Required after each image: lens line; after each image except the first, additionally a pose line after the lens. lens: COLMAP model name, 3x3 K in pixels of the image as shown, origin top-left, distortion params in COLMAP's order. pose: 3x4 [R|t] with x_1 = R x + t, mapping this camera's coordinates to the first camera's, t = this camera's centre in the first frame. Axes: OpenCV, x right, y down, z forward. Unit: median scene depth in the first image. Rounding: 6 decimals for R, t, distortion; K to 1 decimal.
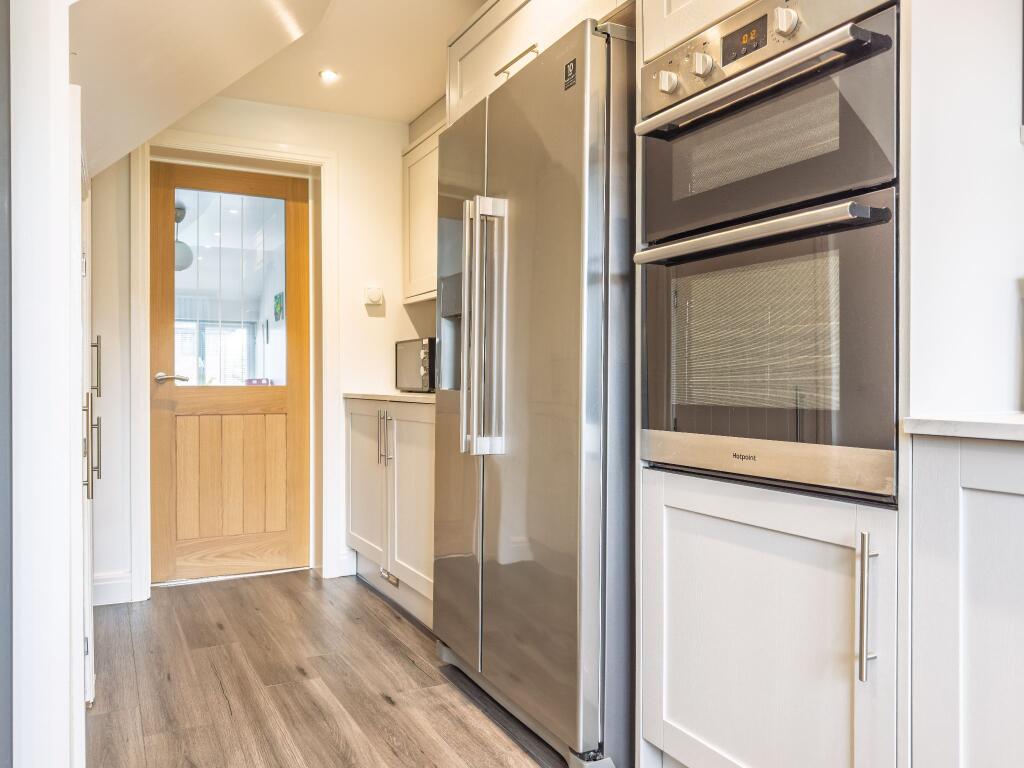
lens RADIAL K [[764.3, 0, 512.0], [0, 764.3, 384.0], [0, 0, 1]] dist [-0.006732, -0.004425]
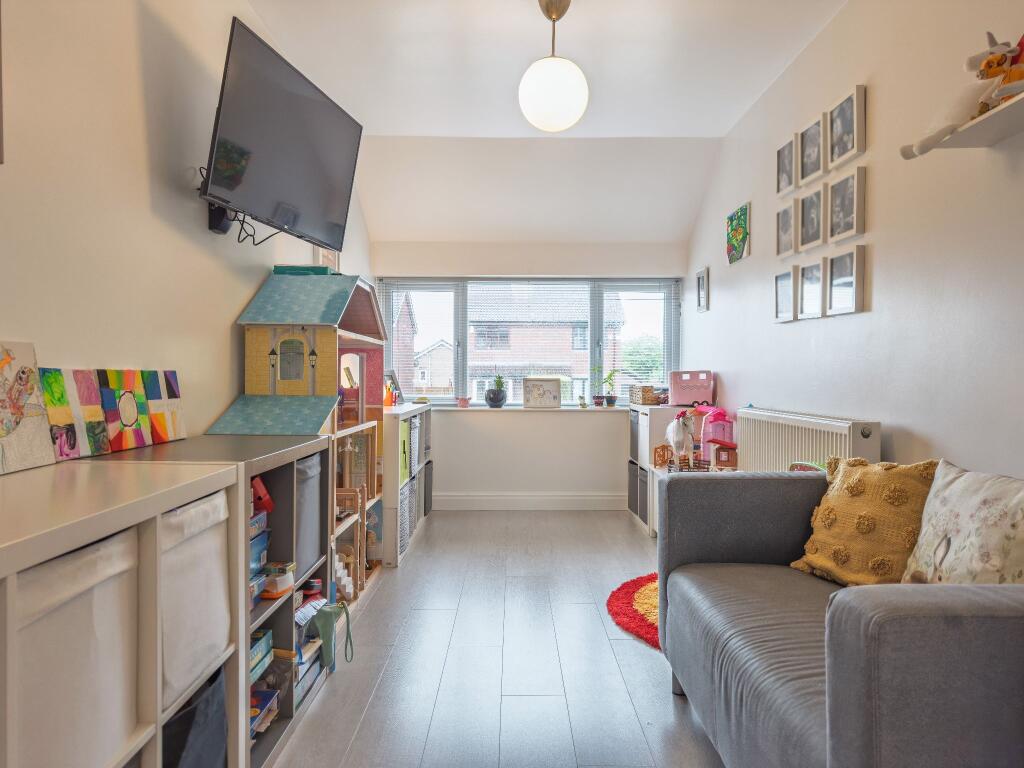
lens RADIAL K [[764.3, 0, 512.0], [0, 764.3, 384.0], [0, 0, 1]] dist [-0.006732, -0.004425]
pose [[0.884342, 0.010592, -0.466720, -0.183617], [-0.009632, 0.999944, 0.004443, 0.001282], [0.466741, 0.000566, 0.884394, 0.431606]]
